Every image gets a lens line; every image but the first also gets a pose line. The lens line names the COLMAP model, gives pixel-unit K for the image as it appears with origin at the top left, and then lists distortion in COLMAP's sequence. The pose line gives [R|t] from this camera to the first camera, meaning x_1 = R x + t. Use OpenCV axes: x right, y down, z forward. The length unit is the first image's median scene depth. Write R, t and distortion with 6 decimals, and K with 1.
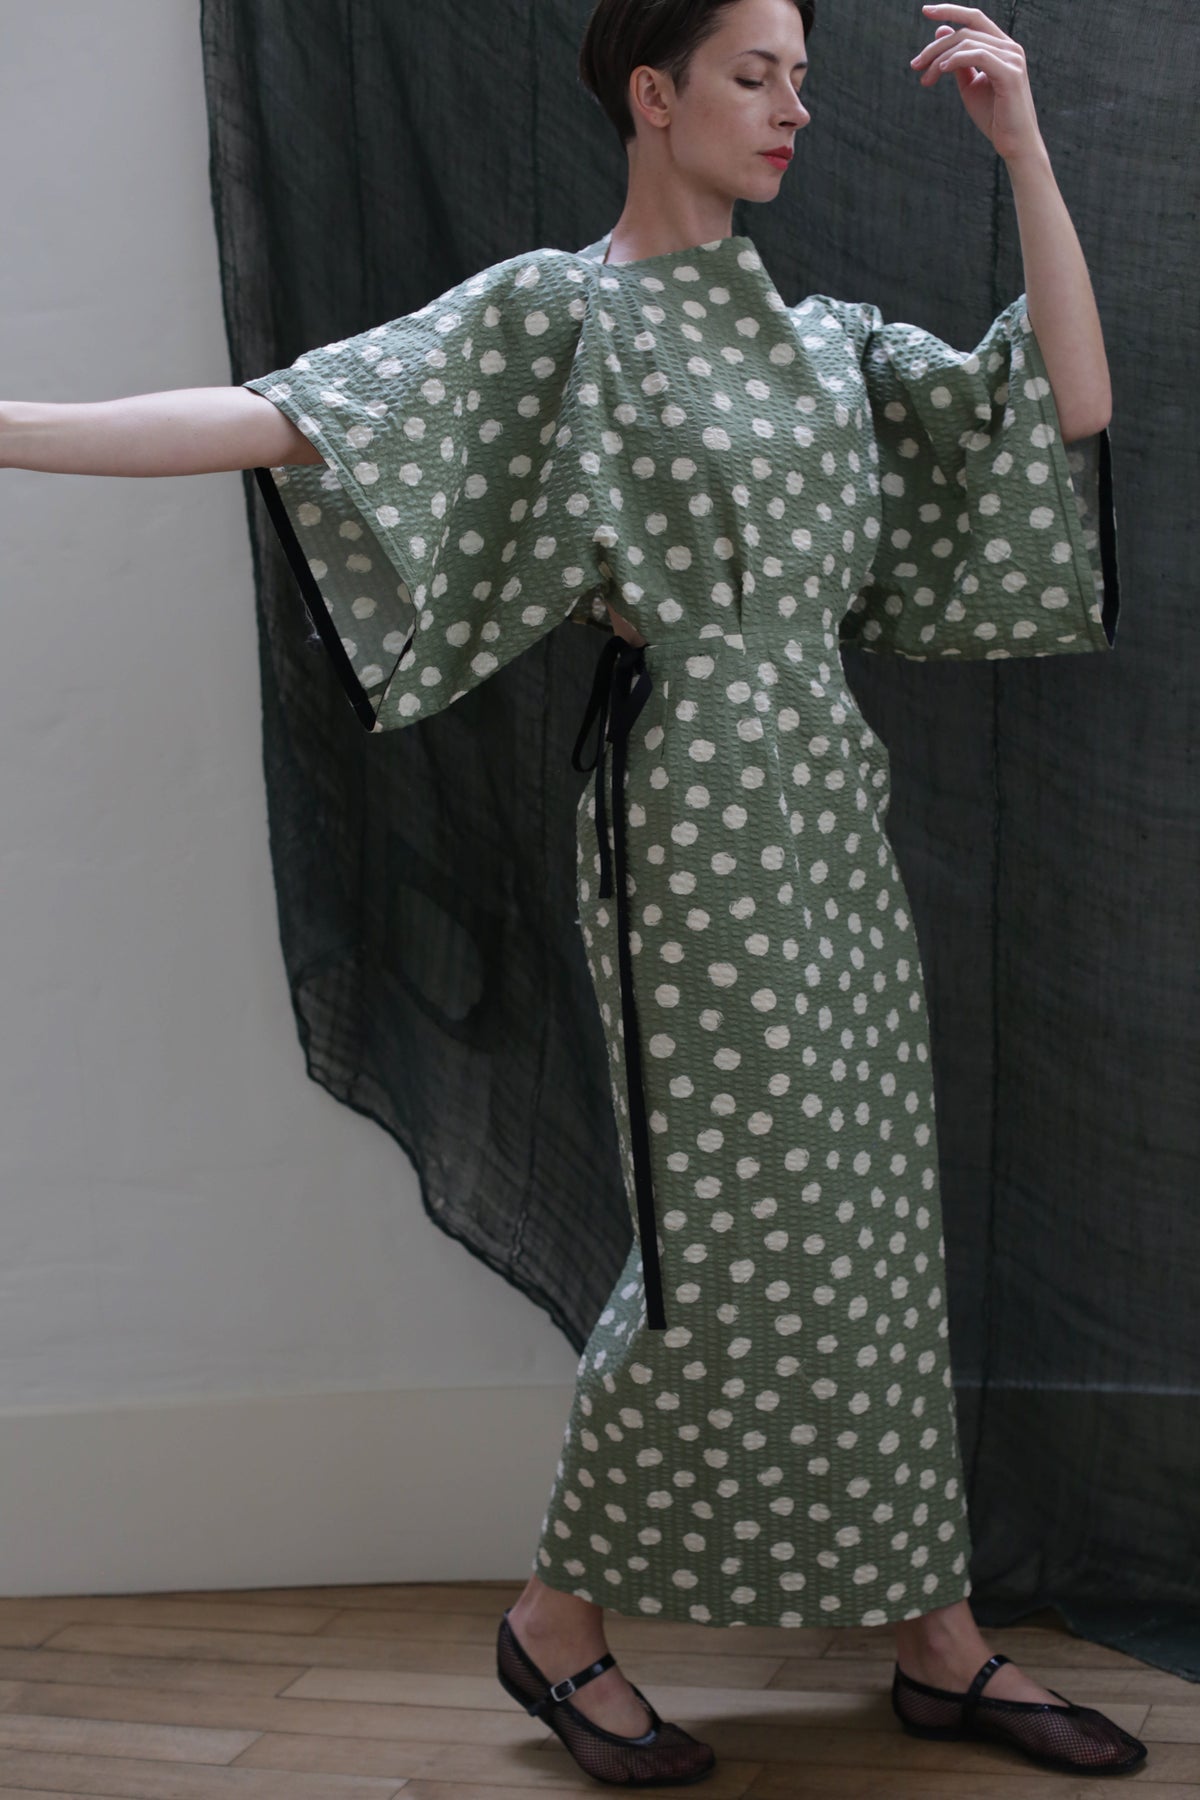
lens RADIAL K [[2605.4, 0, 600.0], [0, 2605.4, 900.0], [0, 0, 1]] dist [-0.198092, 0.395729]
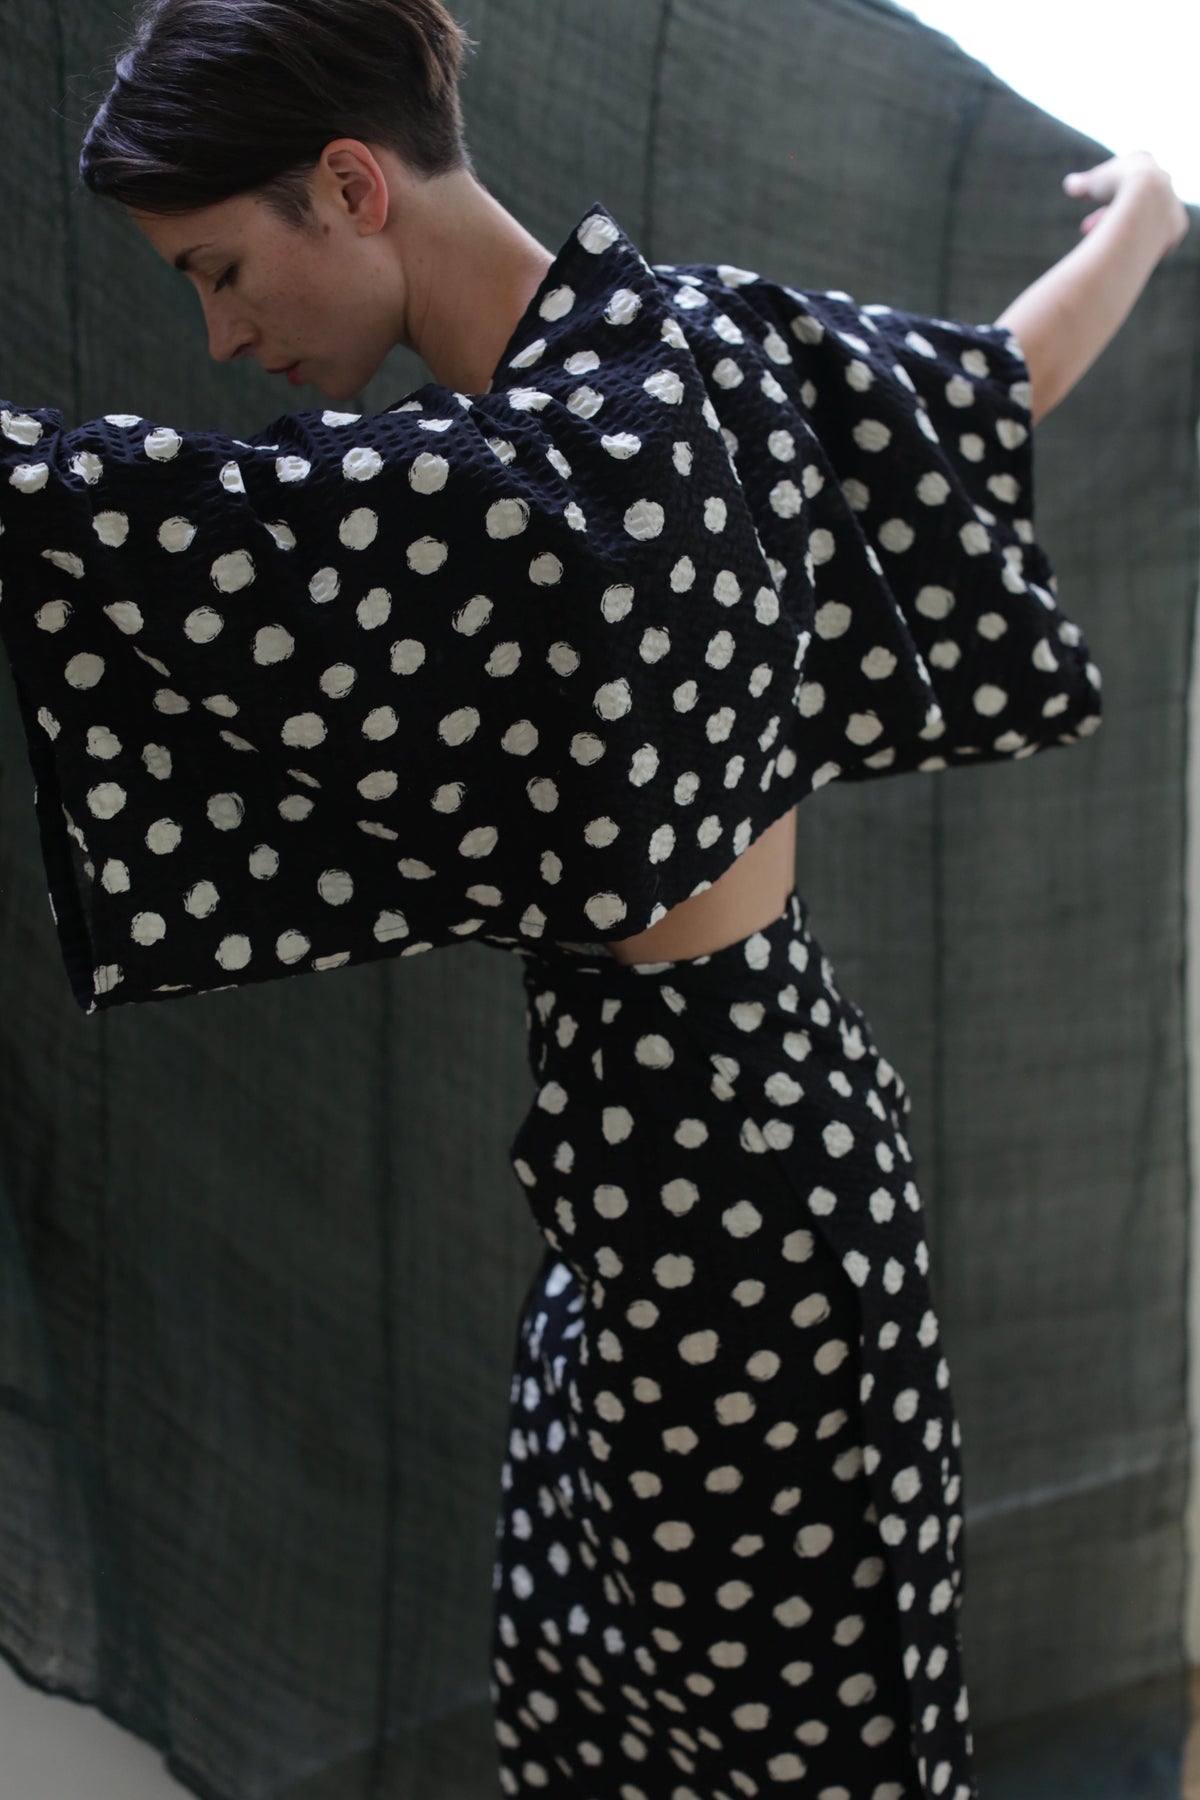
lens RADIAL K [[2616.4, 0, 600.0], [0, 2616.4, 900.0], [0, 0, 1]] dist [-0.212061, 0.447705]
pose [[0.557808, -0.120236, 0.821214, -0.537536], [0.141043, 0.988792, 0.048968, -0.102183], [-0.817898, 0.088512, 0.568515, 0.494754]]
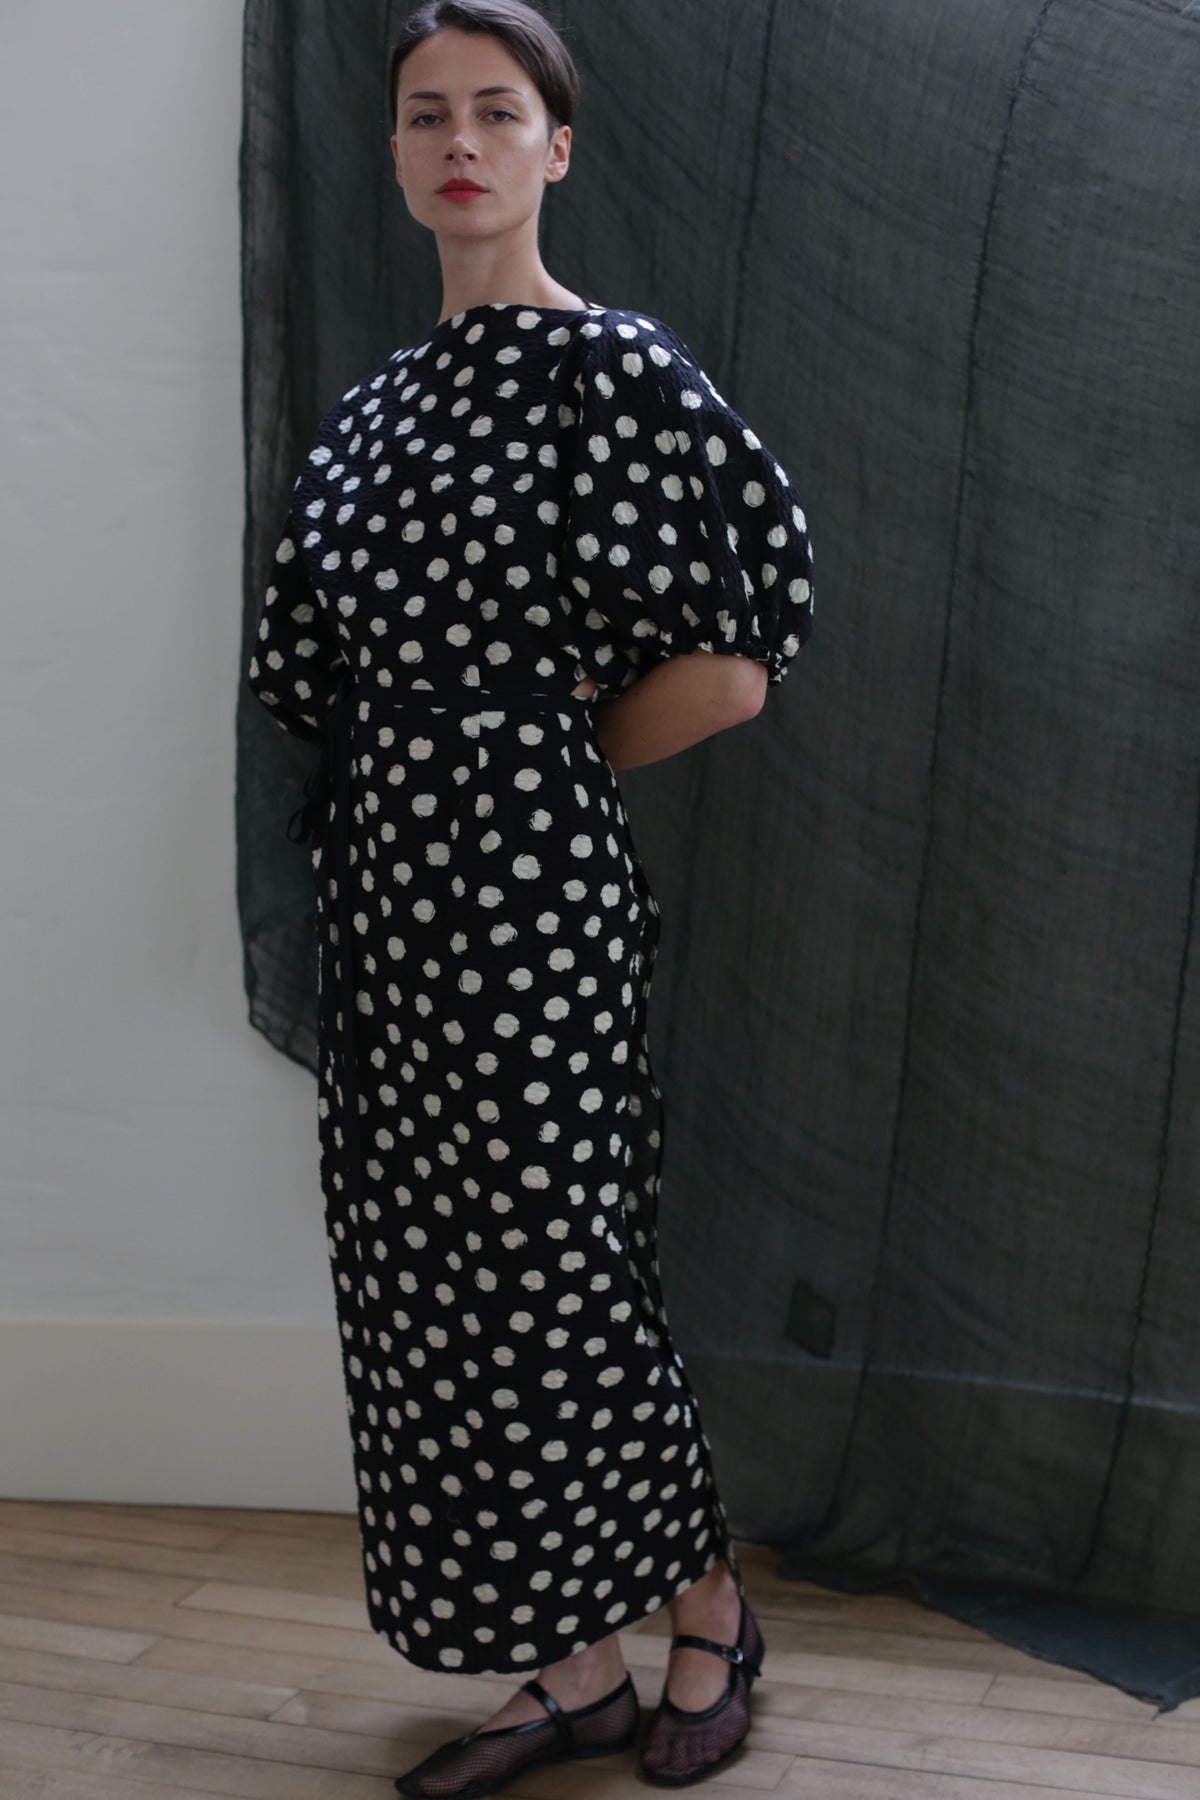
lens RADIAL K [[2616.4, 0, 600.0], [0, 2616.4, 900.0], [0, 0, 1]] dist [-0.212061, 0.447705]
pose [[0.994784, 0.091085, 0.045920, -0.026848], [-0.091571, 0.995761, 0.008601, -0.003790], [-0.044942, -0.012761, 0.998908, -0.063990]]
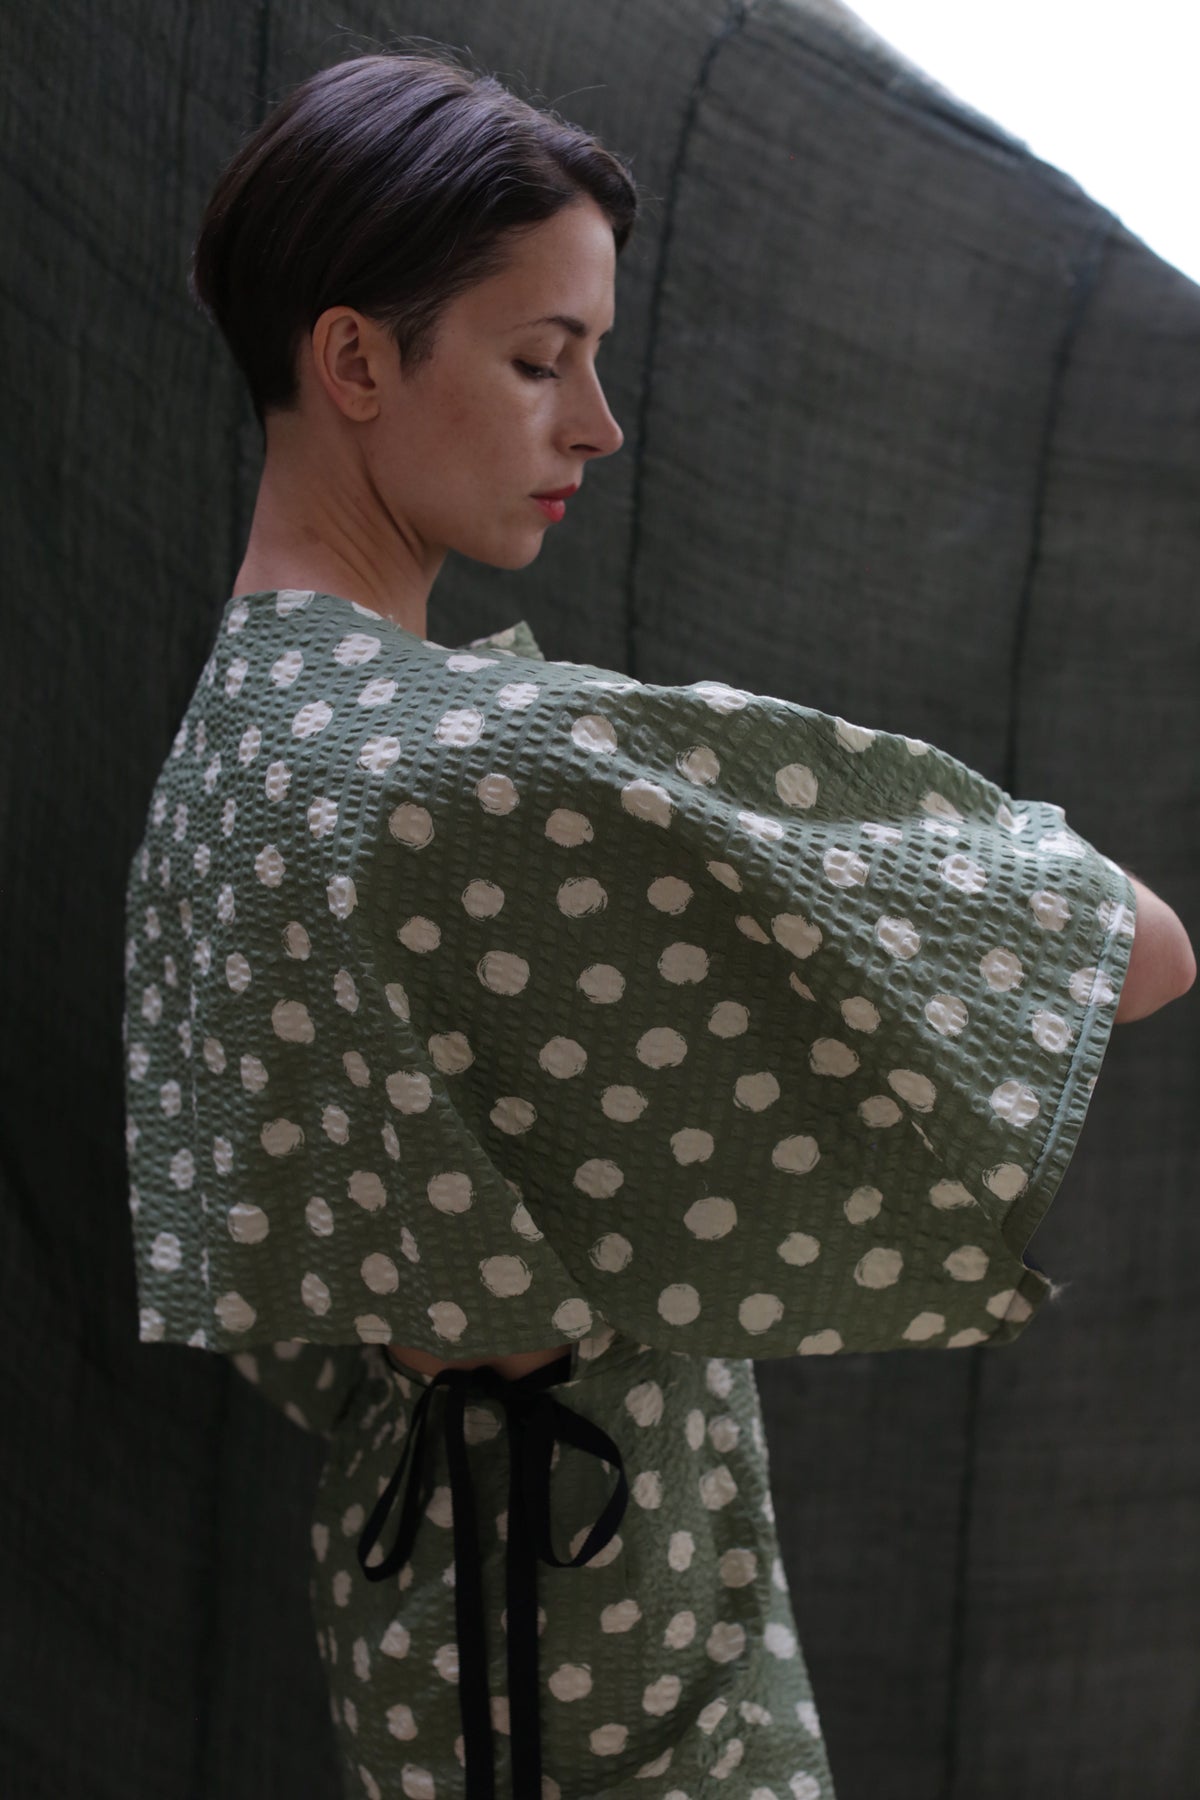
lens RADIAL K [[2605.4, 0, 600.0], [0, 2605.4, 900.0], [0, 0, 1]] dist [-0.198092, 0.395729]
pose [[0.611432, -0.033387, 0.790592, -0.344148], [0.070457, 0.997438, -0.012368, -0.141092], [-0.788154, 0.063265, 0.612218, 0.560006]]
